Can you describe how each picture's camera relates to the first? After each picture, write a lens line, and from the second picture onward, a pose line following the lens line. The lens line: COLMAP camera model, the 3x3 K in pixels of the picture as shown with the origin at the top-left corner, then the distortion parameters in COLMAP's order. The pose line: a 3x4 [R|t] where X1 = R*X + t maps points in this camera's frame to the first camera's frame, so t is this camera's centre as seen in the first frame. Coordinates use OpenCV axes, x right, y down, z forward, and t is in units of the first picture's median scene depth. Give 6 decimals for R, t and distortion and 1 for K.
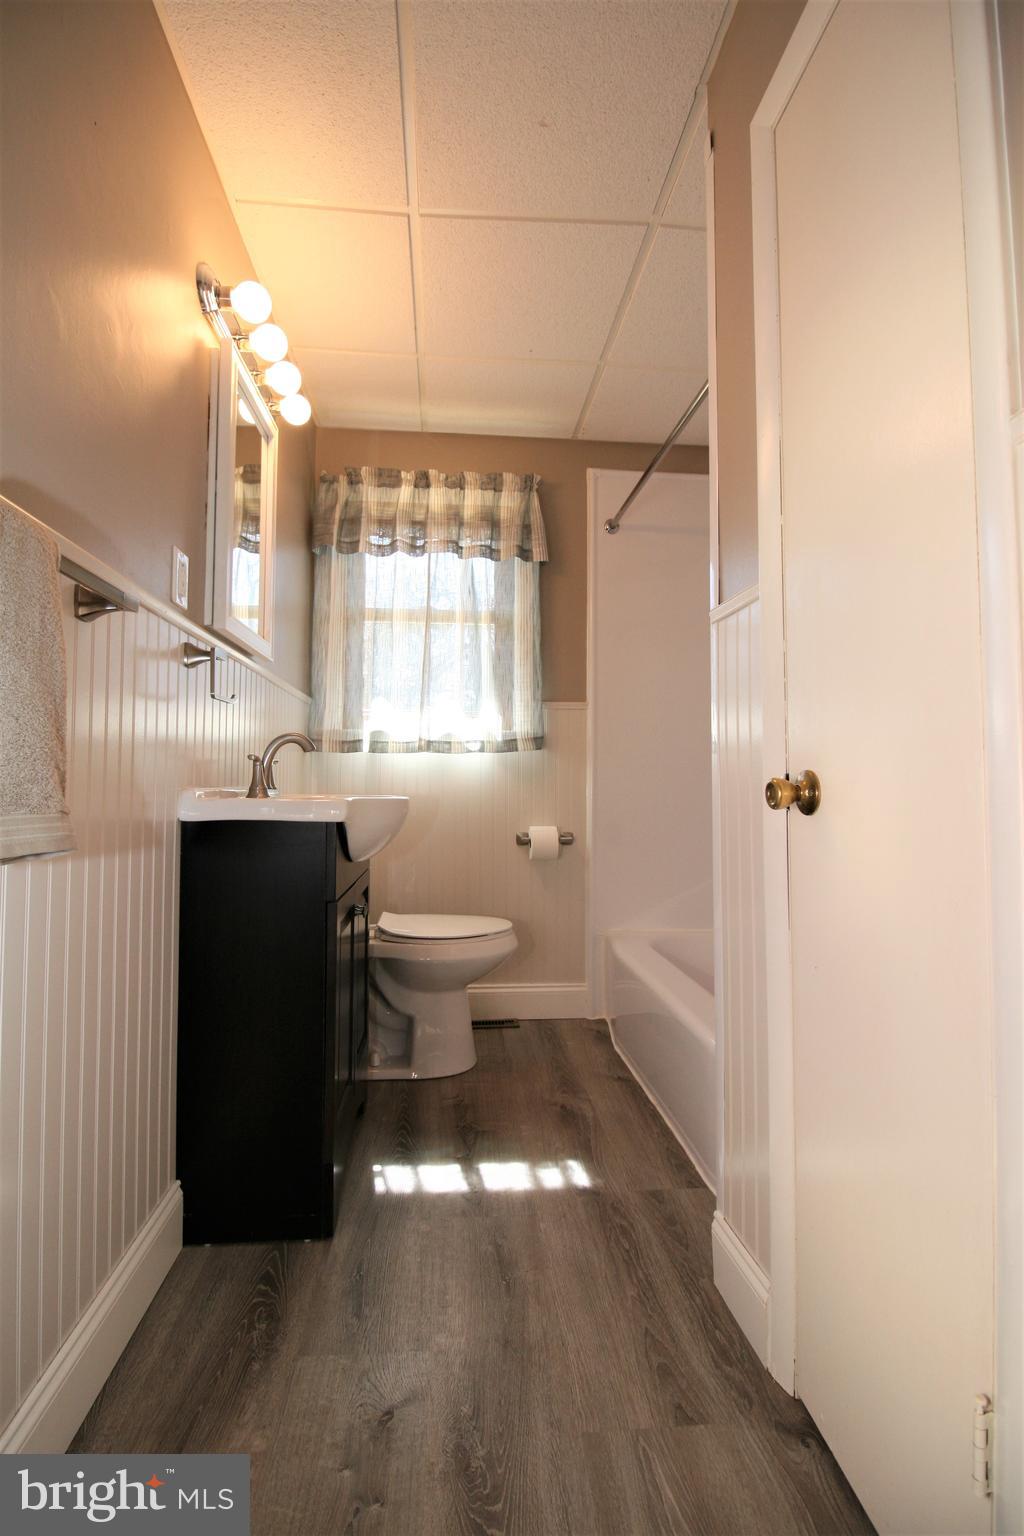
lens RADIAL K [[715.9, 0, 513.9], [0, 715.9, 761.4], [0, 0, 1]] dist [-0.007382, -0.009425]
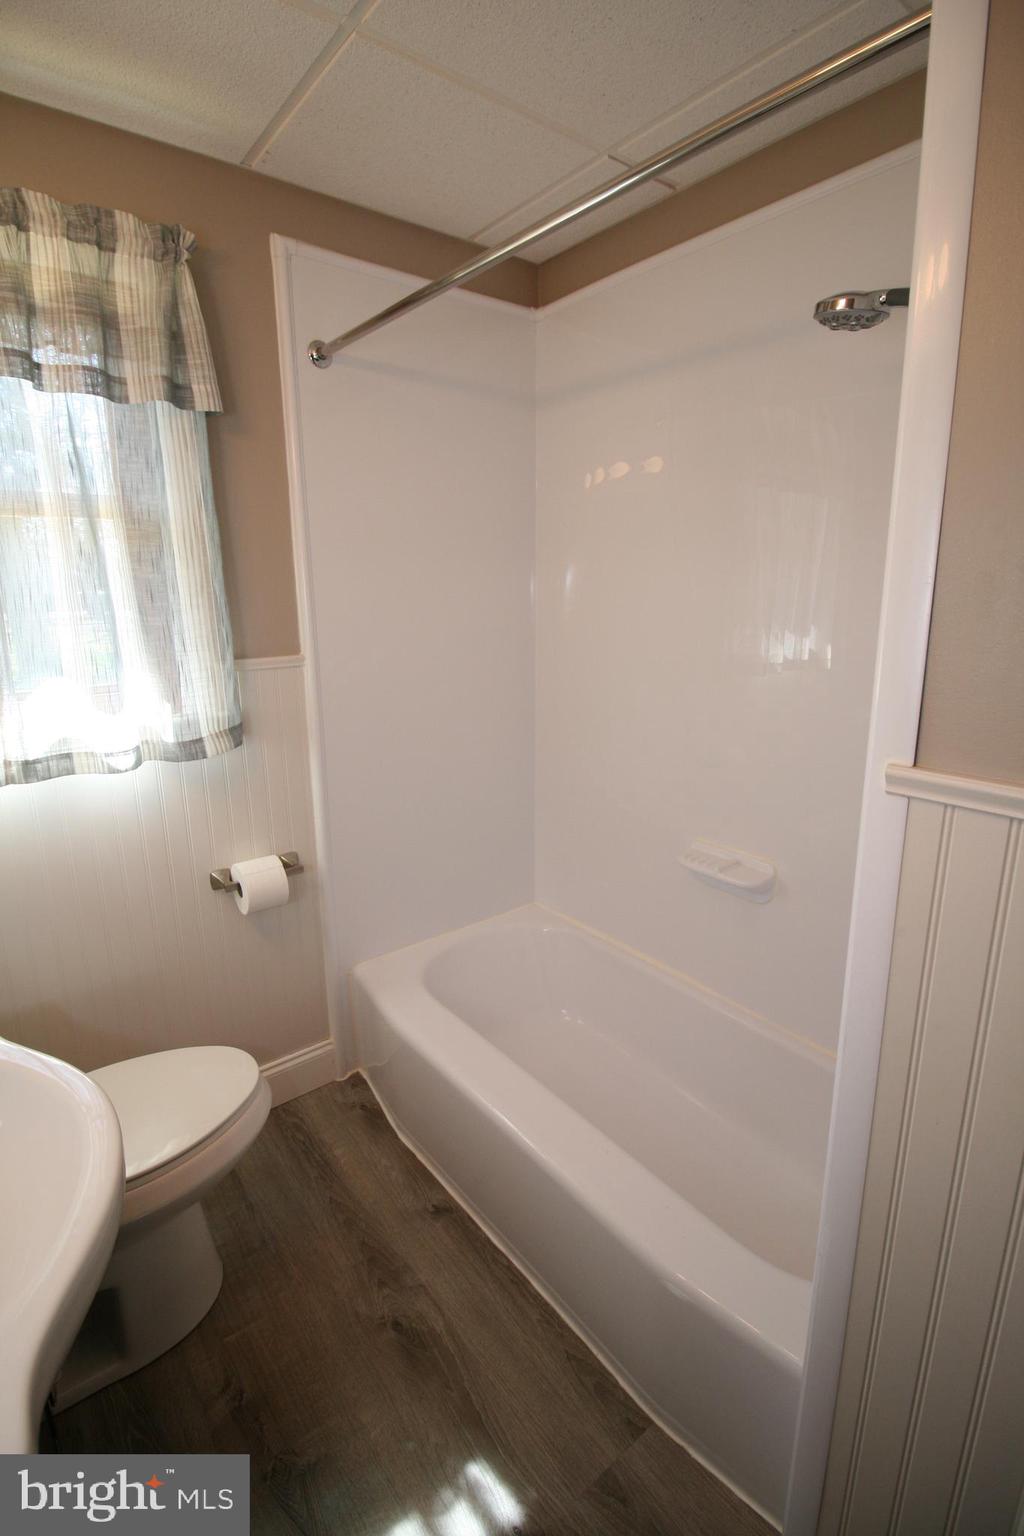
lens RADIAL K [[715.9, 0, 512.4], [0, 715.9, 752.7], [0, 0, 1]] dist [-0.007382, -0.009425]
pose [[0.838822, -0.135774, 0.527202, -0.119171], [-0.007672, 0.965357, 0.260820, -0.222843], [-0.544351, -0.222827, 0.808721, 0.485445]]
